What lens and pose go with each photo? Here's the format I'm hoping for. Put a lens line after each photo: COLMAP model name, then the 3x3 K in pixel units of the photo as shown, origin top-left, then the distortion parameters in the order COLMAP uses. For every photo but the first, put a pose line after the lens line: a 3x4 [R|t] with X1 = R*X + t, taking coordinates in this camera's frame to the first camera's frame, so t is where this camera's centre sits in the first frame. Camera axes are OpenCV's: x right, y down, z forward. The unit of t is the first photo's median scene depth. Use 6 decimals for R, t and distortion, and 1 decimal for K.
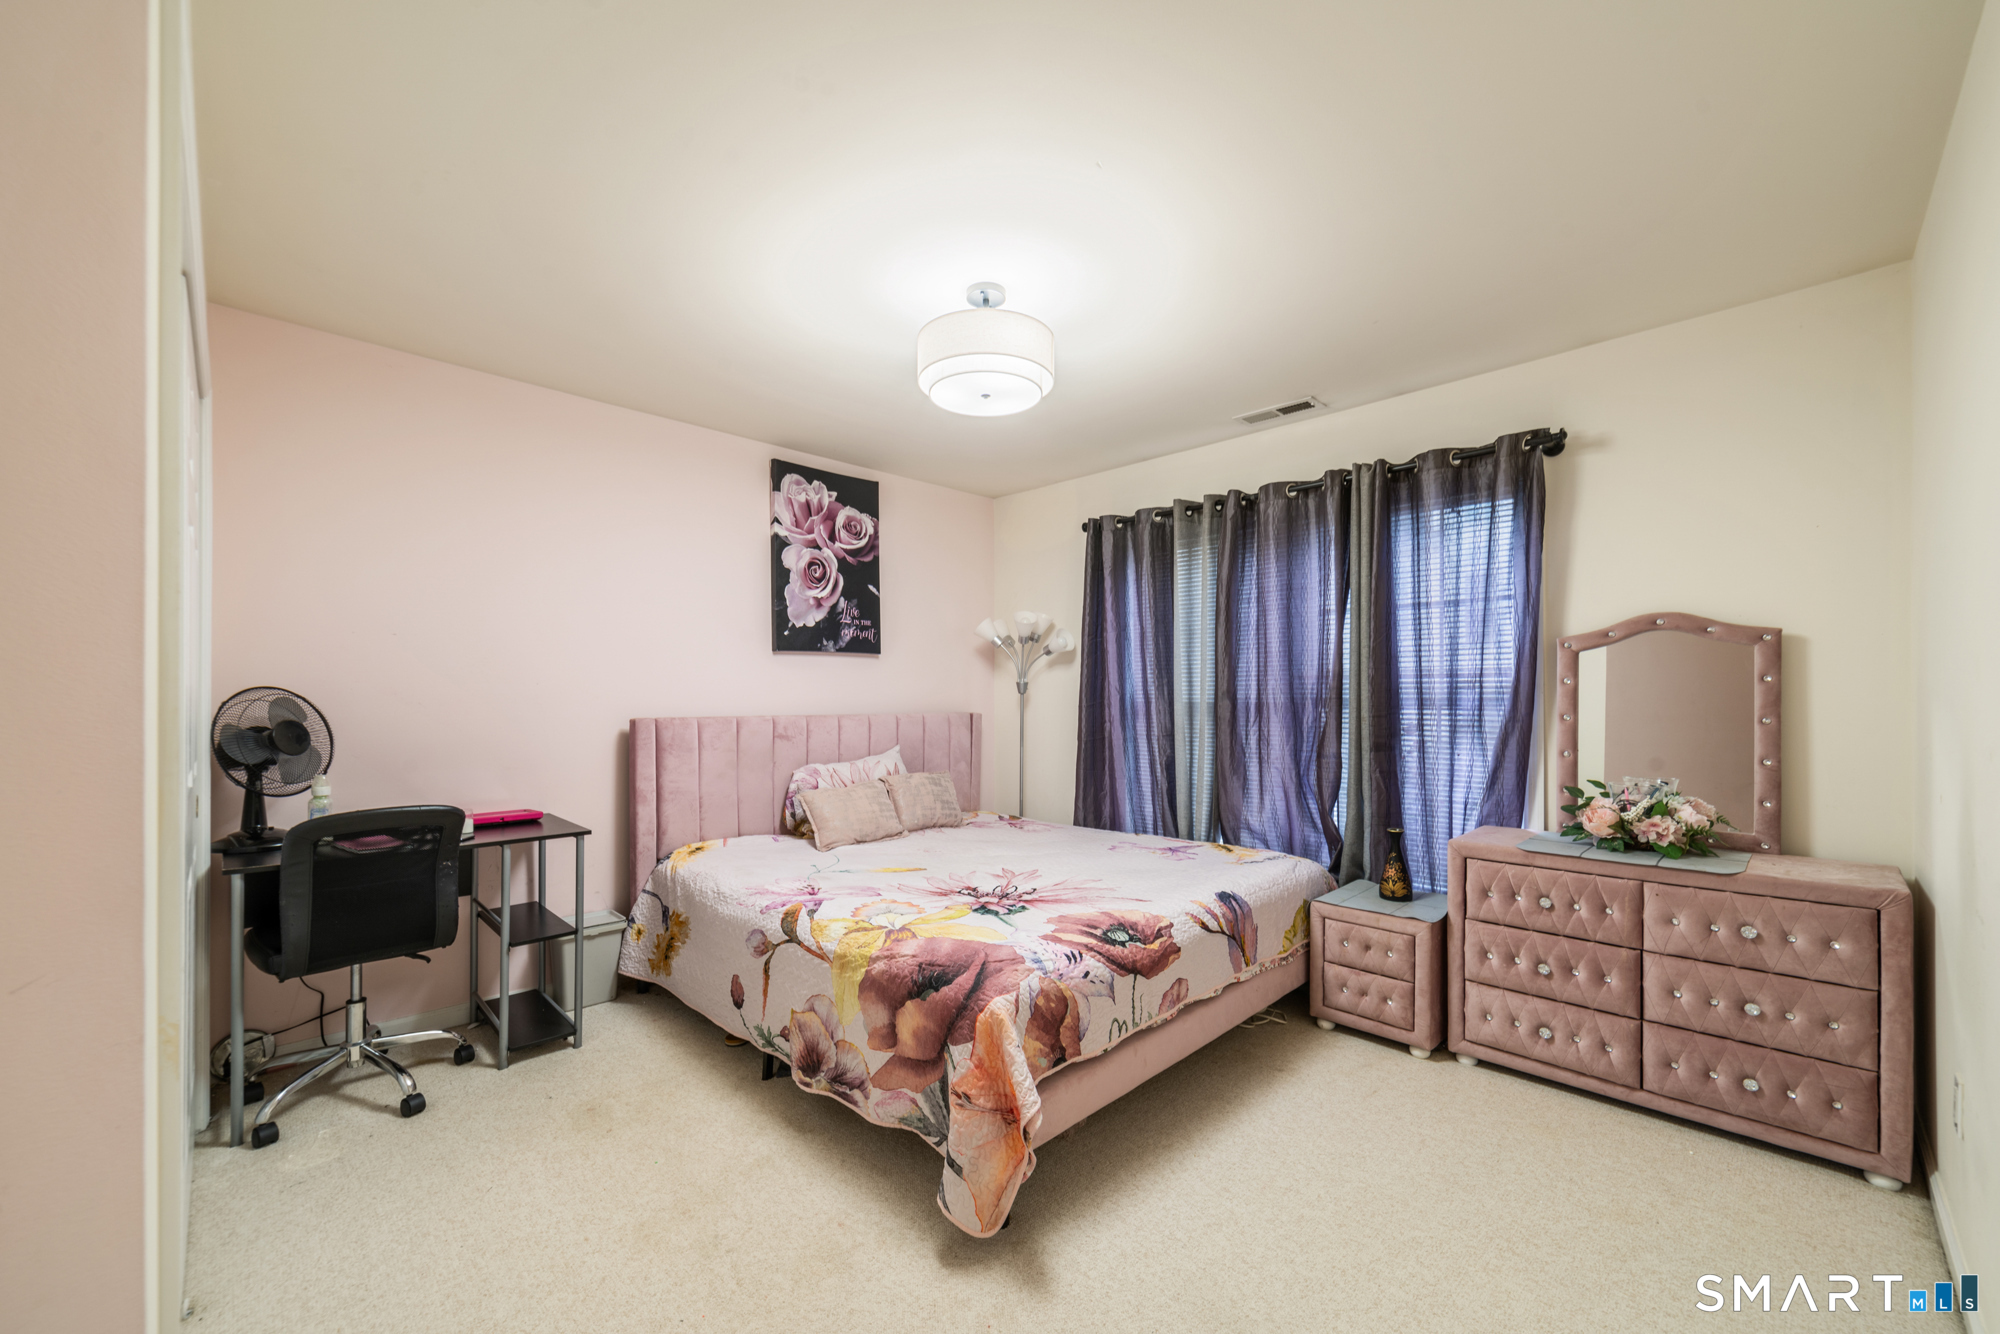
lens RADIAL K [[787.5, 0, 984.4], [0, 787.5, 672.0], [0, 0, 1]] dist [-0.000356, 0.000357]
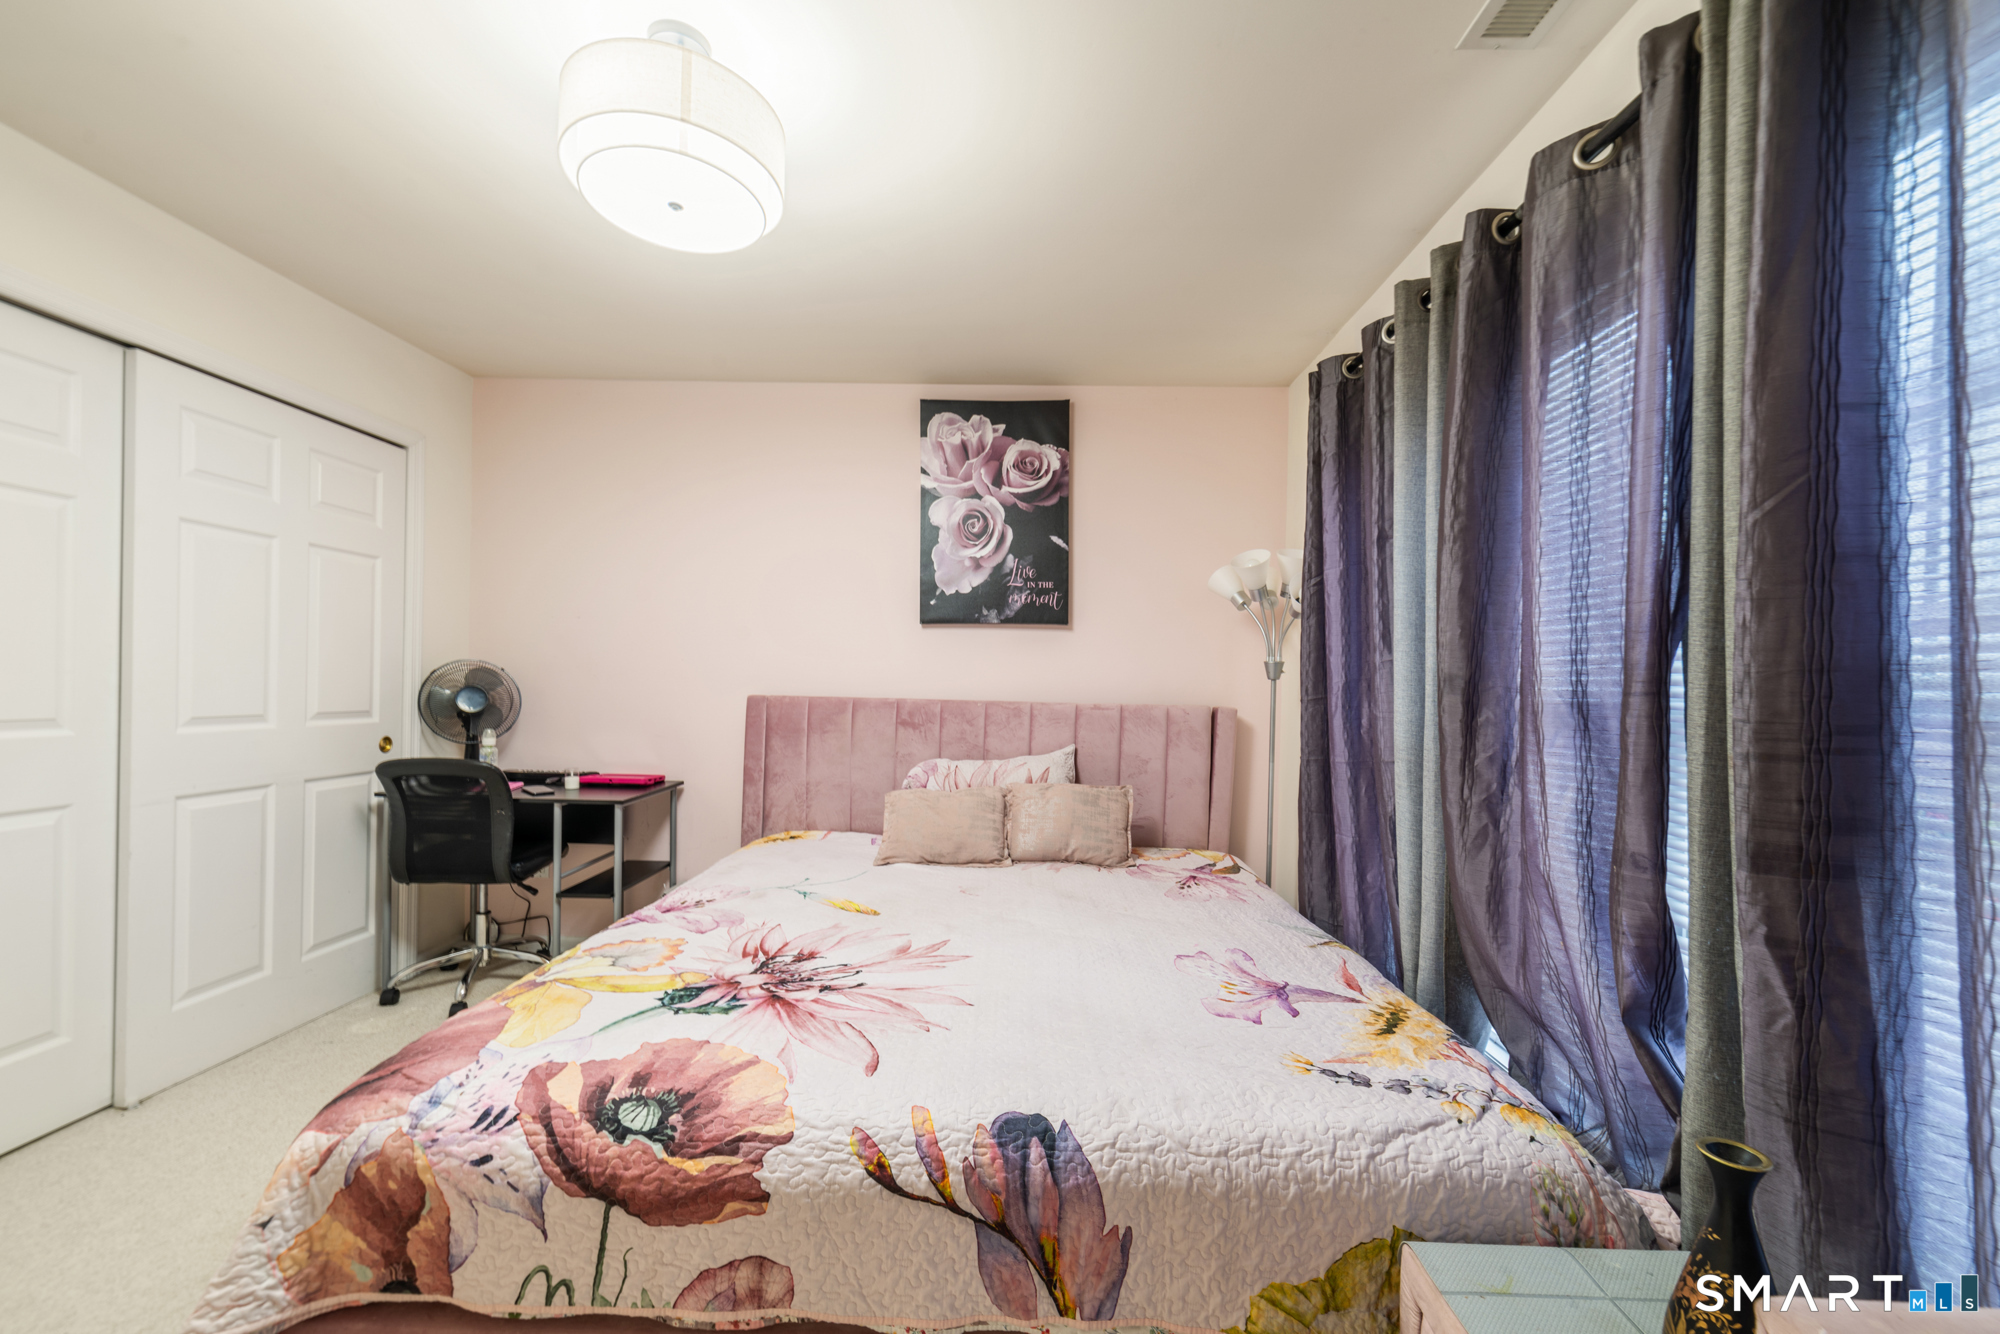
lens RADIAL K [[787.5, 0, 984.4], [0, 787.5, 672.0], [0, 0, 1]] dist [-0.000356, 0.000357]
pose [[0.694430, 0.008278, -0.719513, 0.395300], [-0.000239, 0.999936, 0.011274, 0.016190], [0.719560, -0.007657, 0.694388, 0.444135]]
